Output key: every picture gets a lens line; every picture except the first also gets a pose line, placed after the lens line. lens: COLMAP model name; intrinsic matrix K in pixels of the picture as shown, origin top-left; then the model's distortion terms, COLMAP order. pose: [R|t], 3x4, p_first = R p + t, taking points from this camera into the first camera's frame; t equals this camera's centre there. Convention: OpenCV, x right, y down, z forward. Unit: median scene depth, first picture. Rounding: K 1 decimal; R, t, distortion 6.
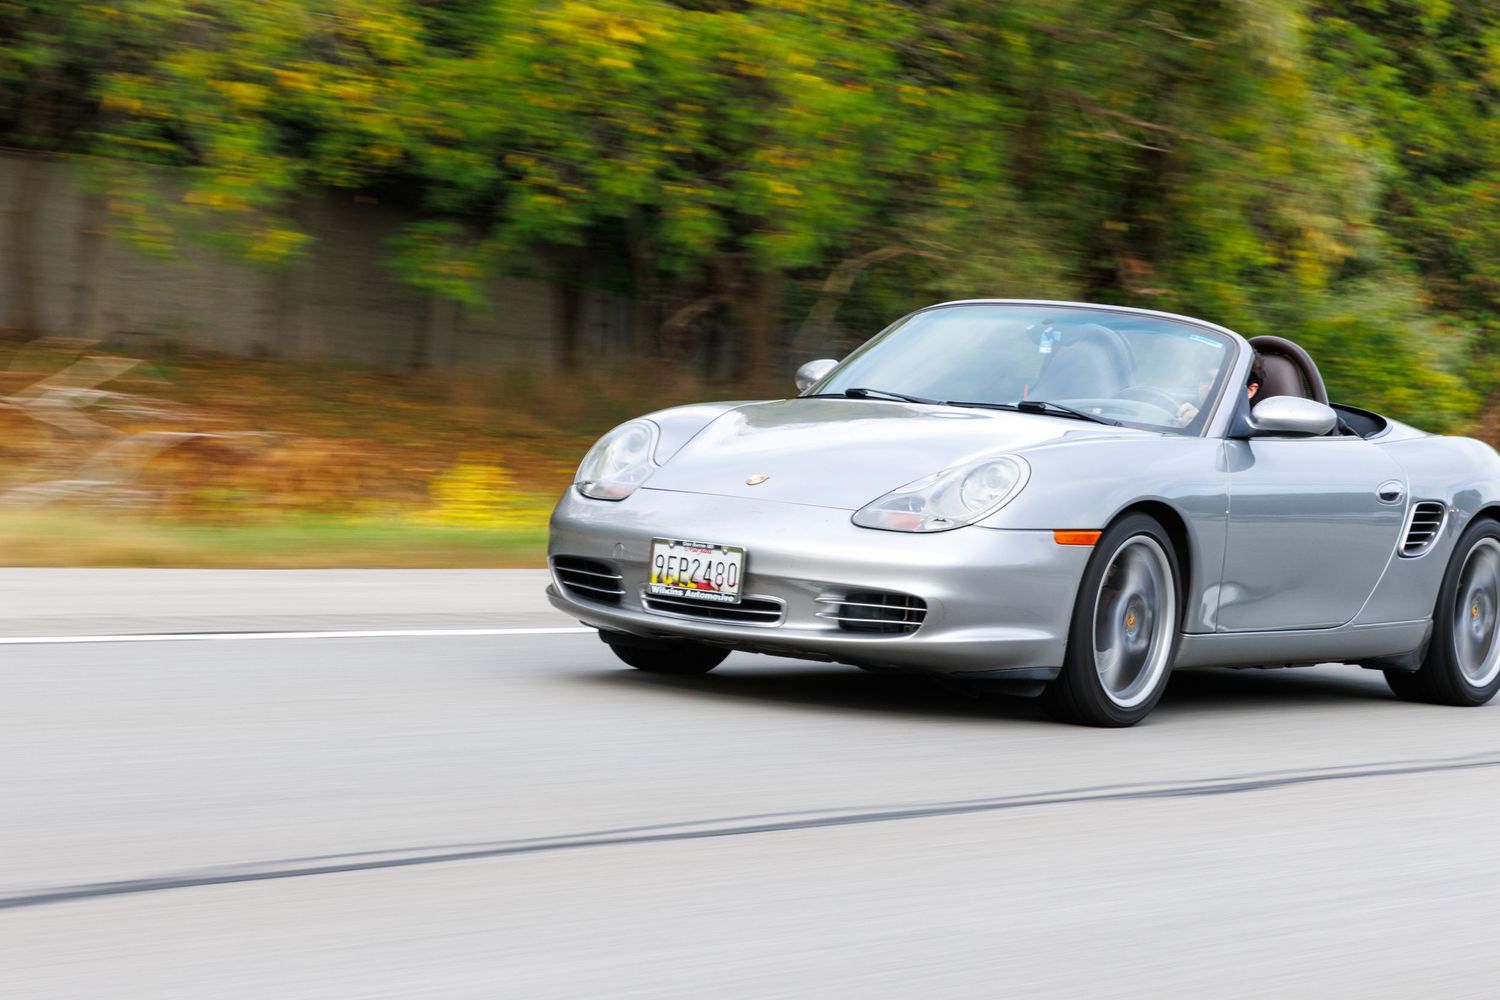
lens RADIAL K [[4734.5, 0, 749.6], [0, 4734.5, 501.8], [0, 0, 1]] dist [0.067652, 0.000000]
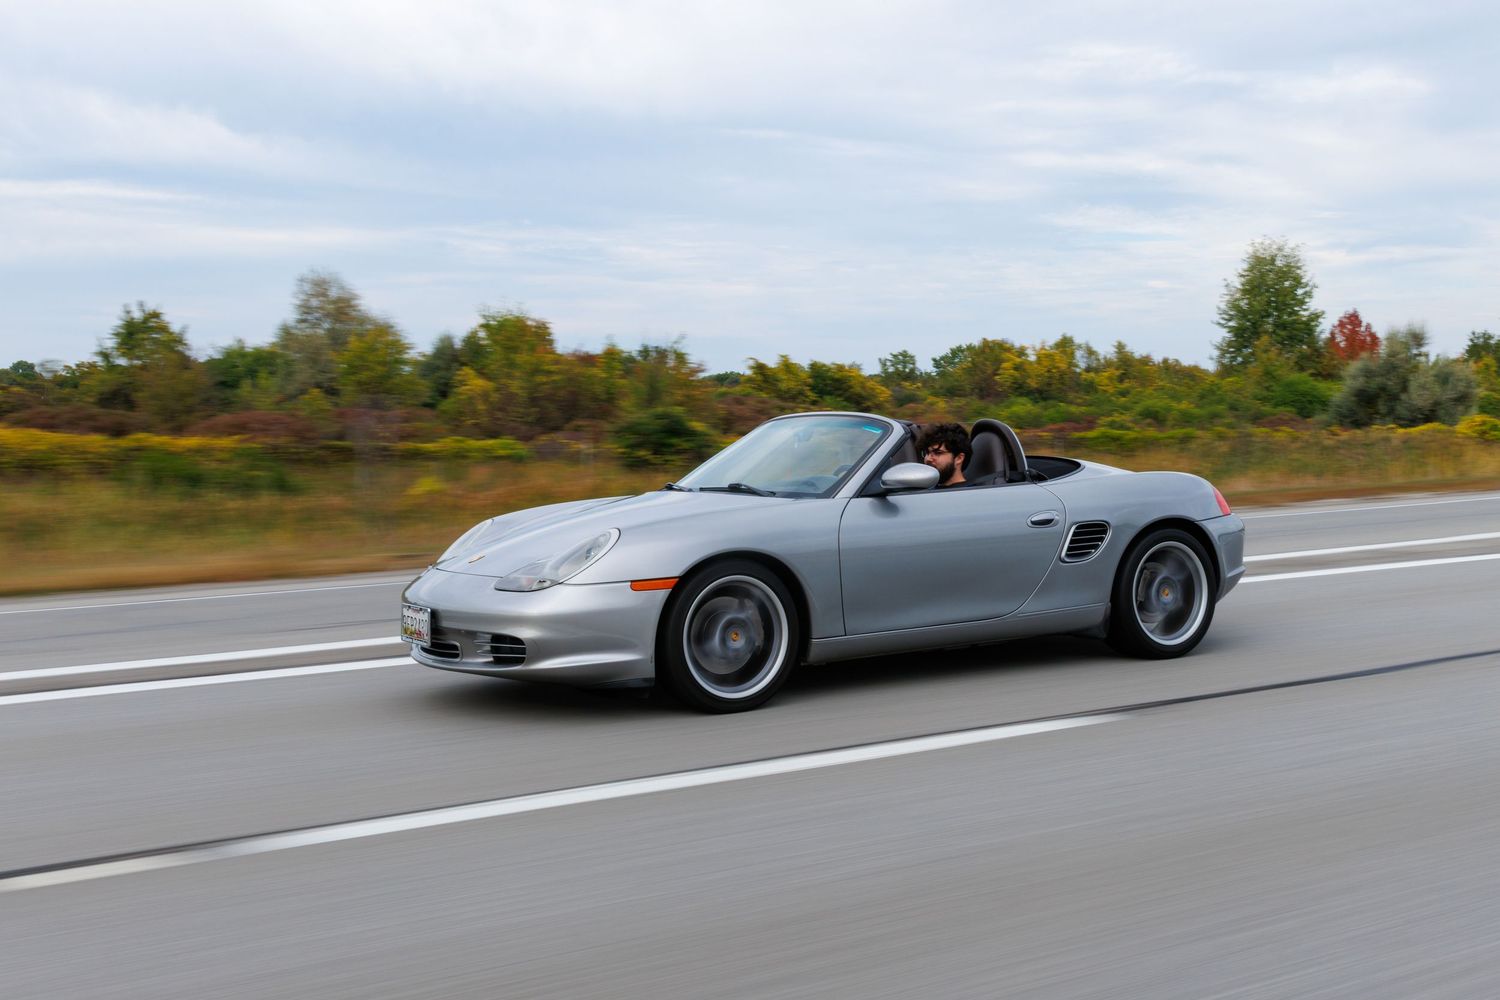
lens RADIAL K [[1729.4, 0, 753.4], [0, 1729.4, 500.5], [0, 0, 1]] dist [0.009196, 0.000000]
pose [[0.898868, -0.087005, -0.429495, 0.309173], [0.083664, 0.996136, -0.026698, -0.001151], [0.430159, -0.011936, 0.902674, 0.538149]]
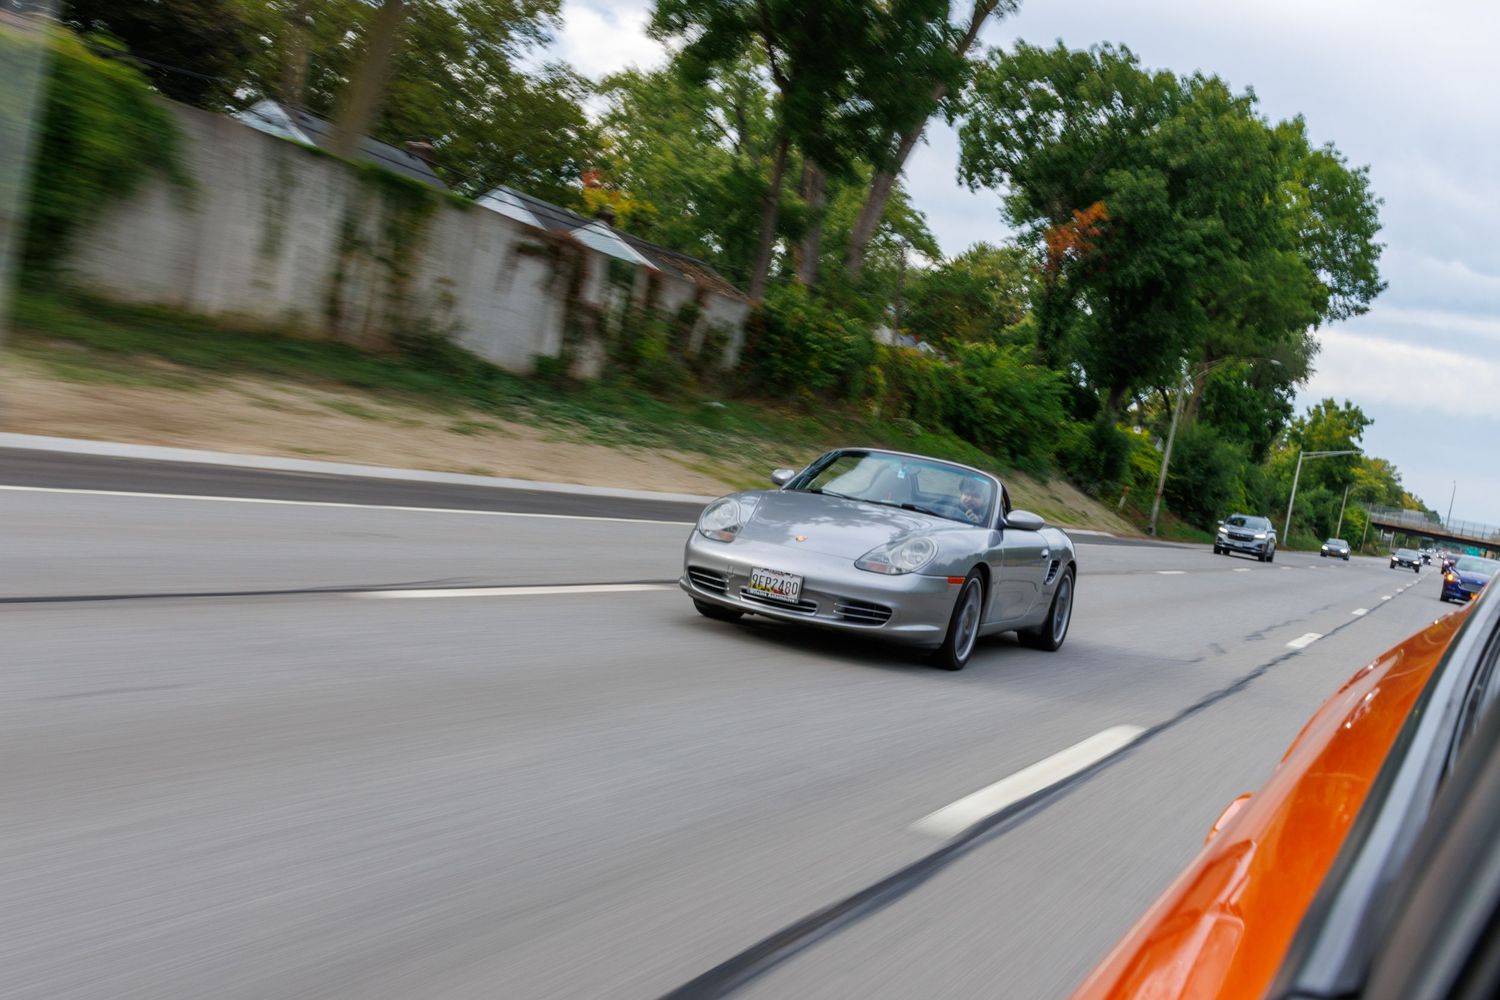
lens RADIAL K [[1729.4, 0, 747.3], [0, 1729.4, 499.2], [0, 0, 1]] dist [0.009196, 0.000000]
pose [[0.982311, 0.082053, 0.168320, -0.143051], [-0.085959, 0.996170, 0.016040, -0.030633], [-0.166359, -0.030225, 0.985602, 0.277154]]
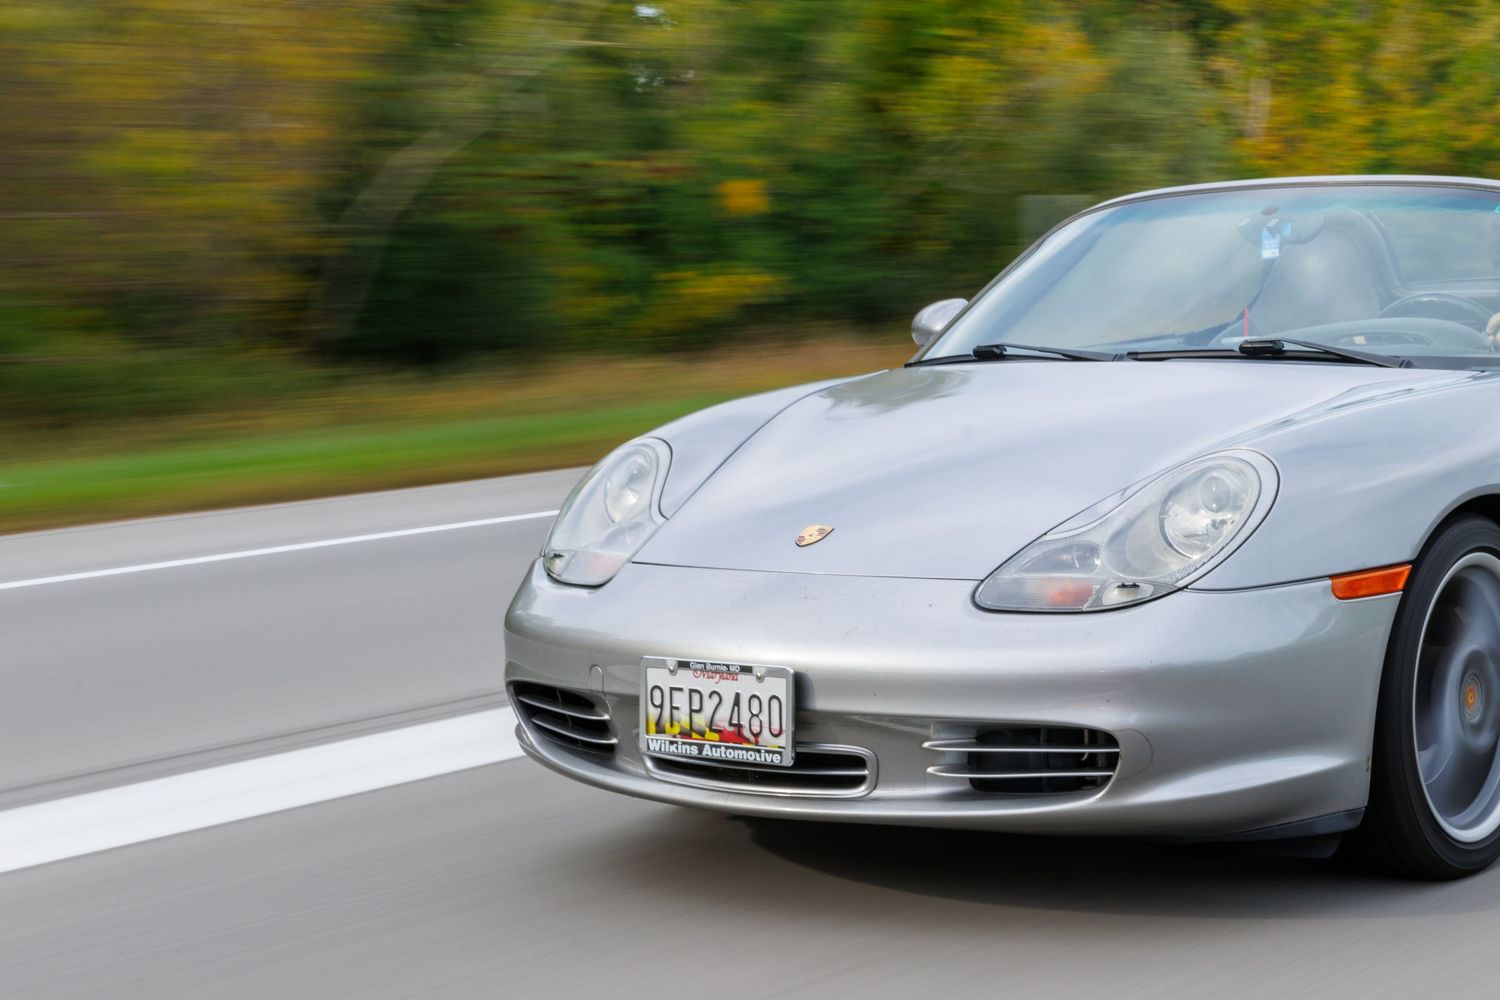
lens RADIAL K [[3191.1, 0, 748.6], [0, 3191.1, 506.1], [0, 0, 1]] dist [0.045917, 0.000000]
pose [[0.990194, -0.102833, -0.094553, 0.031142], [0.107216, 0.993327, 0.042491, -0.025708], [0.089553, -0.052212, 0.994613, 0.591912]]
